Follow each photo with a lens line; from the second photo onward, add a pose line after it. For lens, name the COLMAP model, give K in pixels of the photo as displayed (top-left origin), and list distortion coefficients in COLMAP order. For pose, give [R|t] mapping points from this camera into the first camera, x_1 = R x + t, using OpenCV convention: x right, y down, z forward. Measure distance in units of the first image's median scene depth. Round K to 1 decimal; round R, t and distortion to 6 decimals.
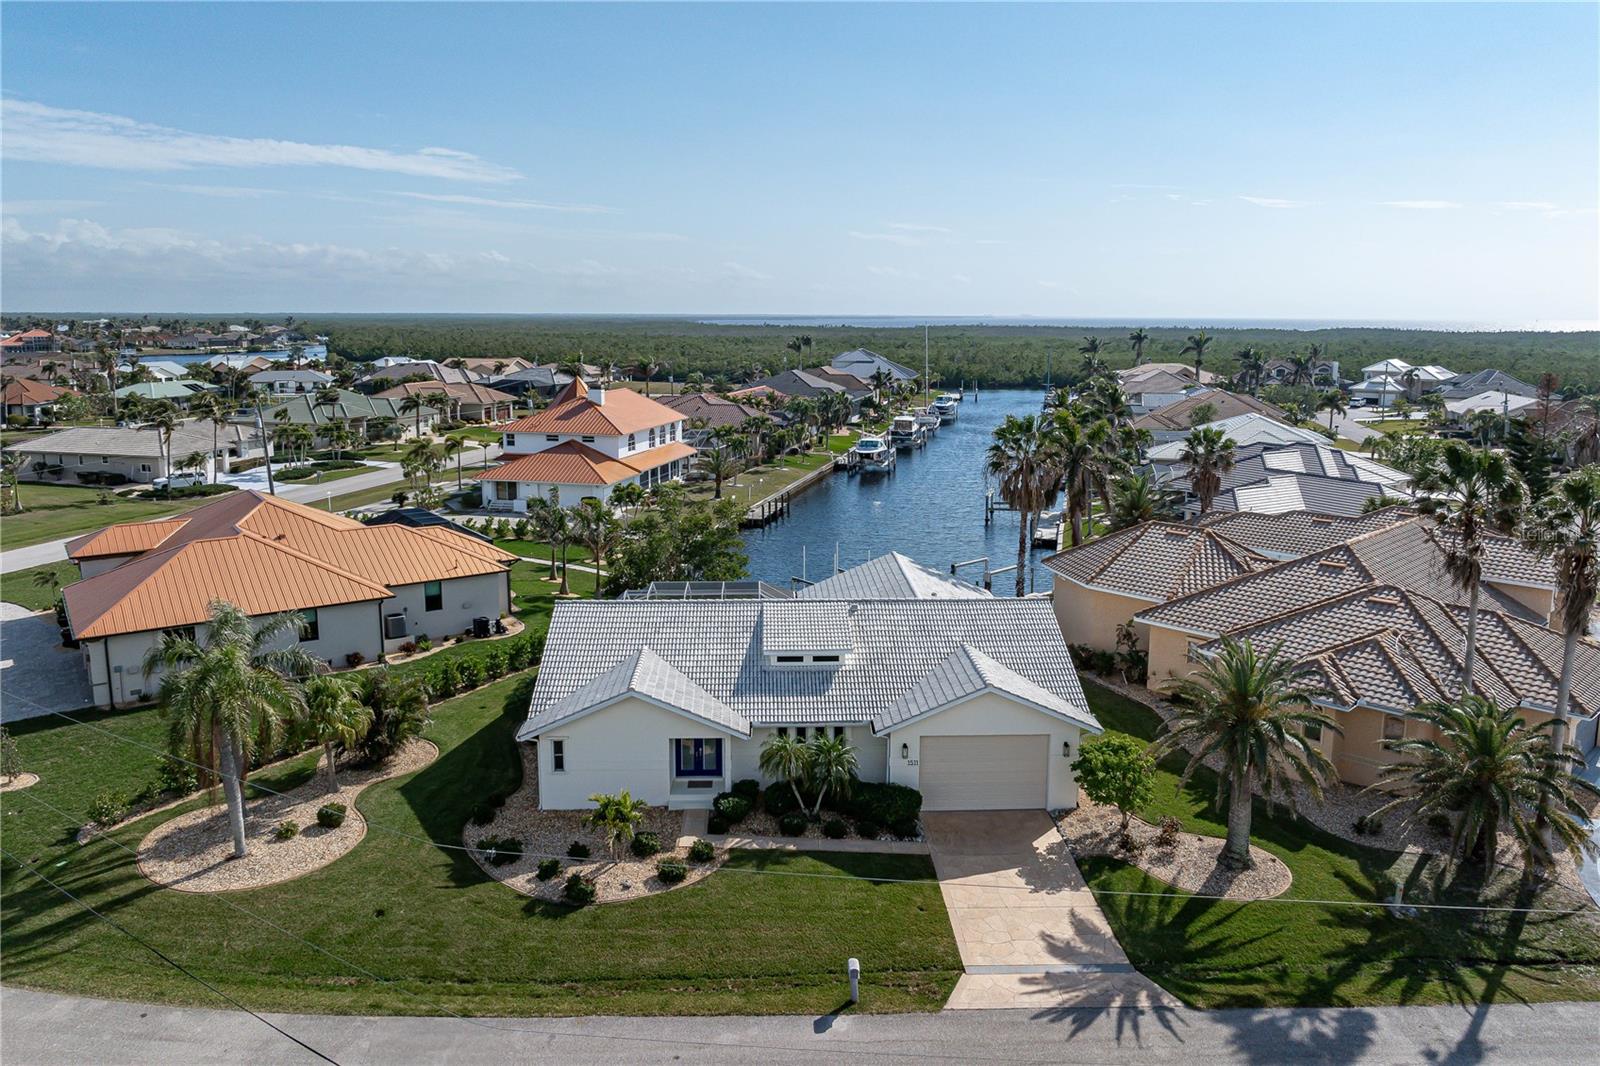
lens RADIAL K [[1122.2, 0, 799.4], [0, 1122.2, 486.5], [0, 0, 1]] dist [-0.024060, 0.003430]
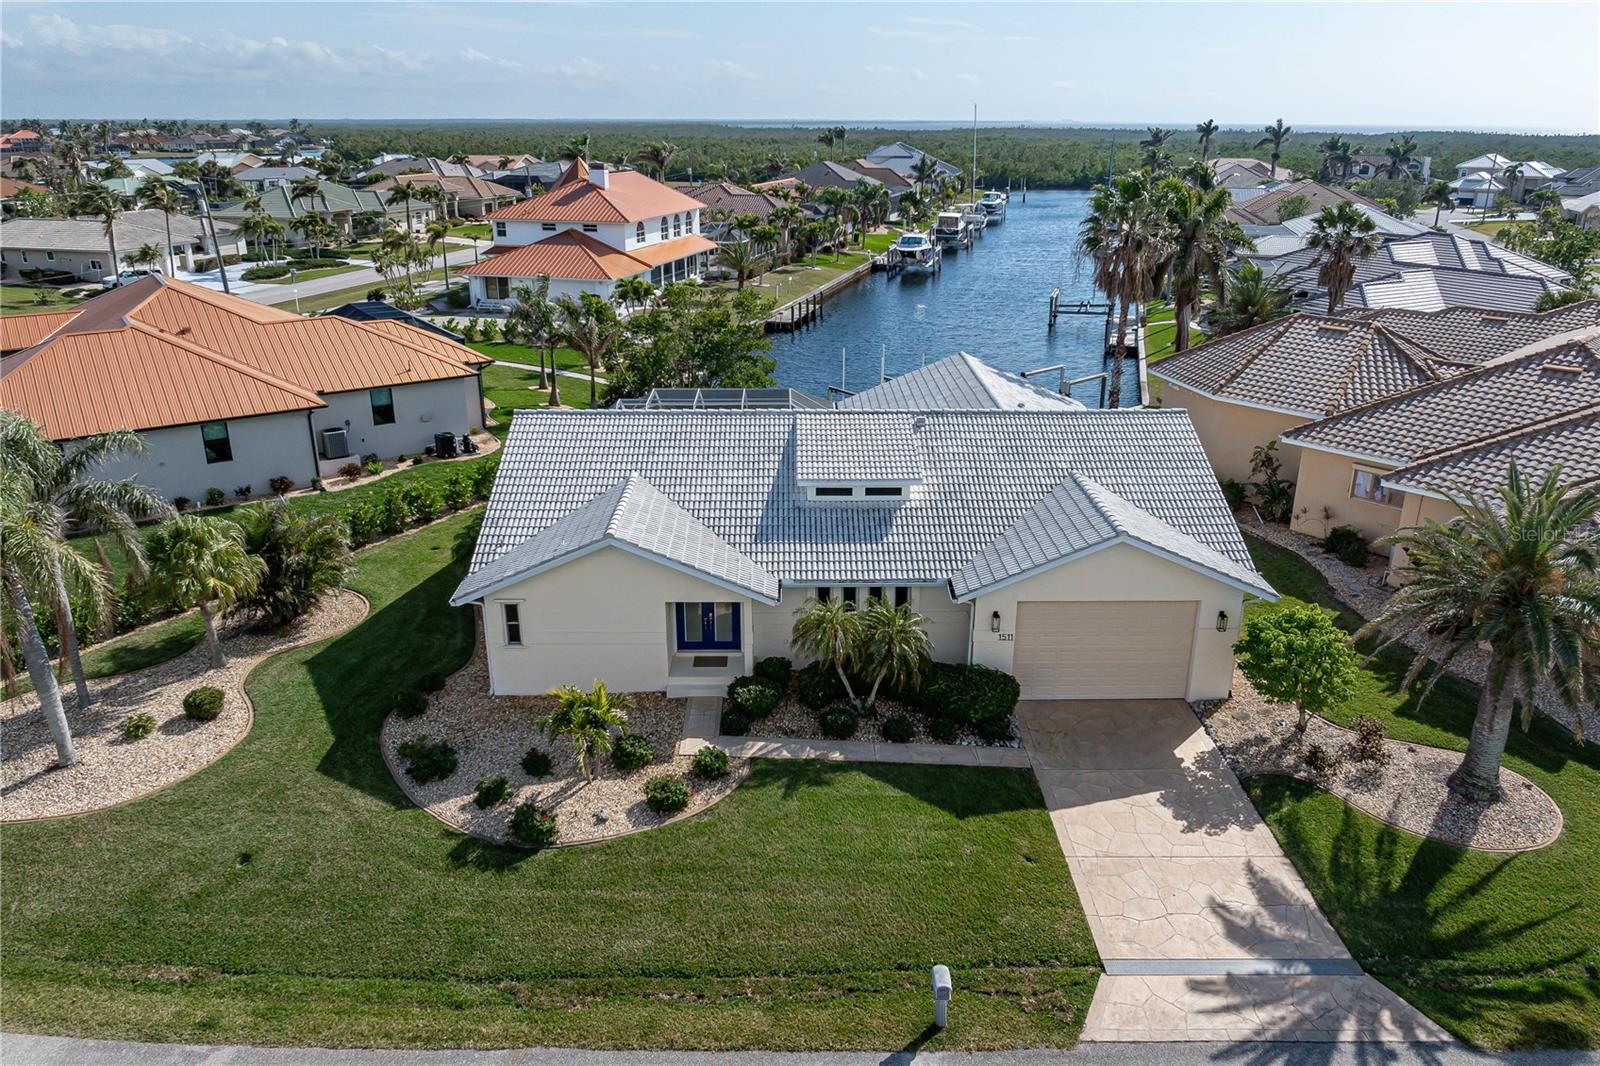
lens RADIAL K [[1127.8, 0, 805.4], [0, 1127.8, 535.0], [0, 0, 1]] dist [-0.019102, 0.001731]
pose [[0.999803, 0.007062, -0.018555, -0.014100], [-0.003154, 0.979223, 0.202763, 0.036794], [0.019601, -0.202664, 0.979052, 0.306560]]
